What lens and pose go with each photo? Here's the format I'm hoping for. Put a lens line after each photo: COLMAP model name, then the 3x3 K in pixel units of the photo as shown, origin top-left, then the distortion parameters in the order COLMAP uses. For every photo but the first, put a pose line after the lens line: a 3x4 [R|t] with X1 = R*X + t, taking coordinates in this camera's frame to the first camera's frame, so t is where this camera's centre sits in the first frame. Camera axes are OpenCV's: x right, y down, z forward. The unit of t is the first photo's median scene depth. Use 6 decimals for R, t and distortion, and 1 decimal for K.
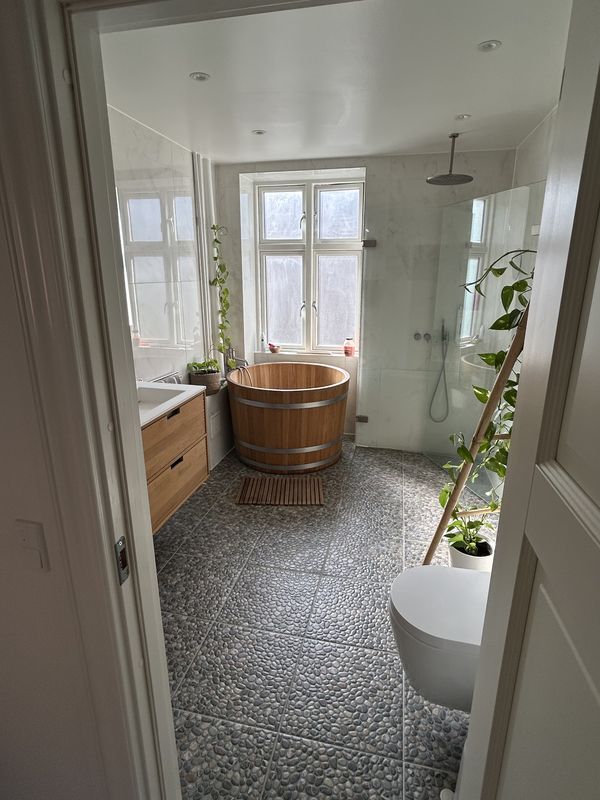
lens RADIAL K [[425.7, 0, 306.0], [0, 425.7, 398.8], [0, 0, 1]] dist [-0.020195, 0.003726]
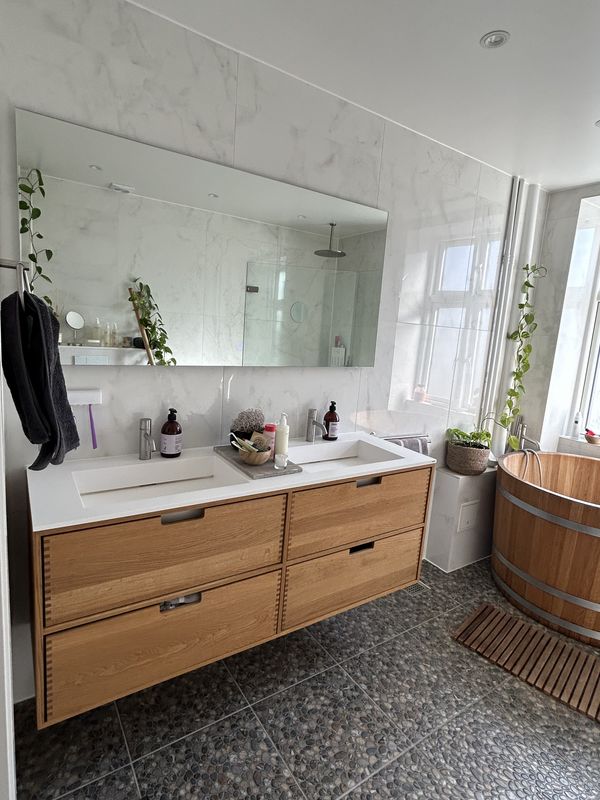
lens RADIAL K [[425.7, 0, 298.6], [0, 425.7, 399.0], [0, 0, 1]] dist [-0.020195, 0.003726]
pose [[0.708733, 0.157610, -0.687646, 0.058712], [-0.262327, 0.963709, -0.049488, -0.023138], [0.654891, 0.215462, 0.724358, 0.222082]]
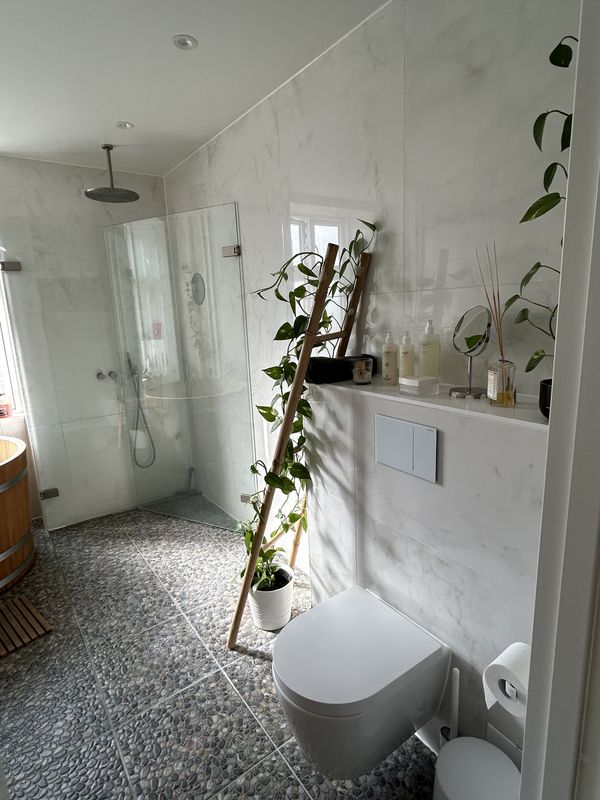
lens RADIAL K [[425.7, 0, 300.2], [0, 425.7, 398.6], [0, 0, 1]] dist [-0.020195, 0.003726]
pose [[0.659997, -0.183874, 0.728419, -0.103631], [0.250731, 0.967905, 0.017147, -0.019996], [-0.708193, 0.171320, 0.684917, 0.161557]]
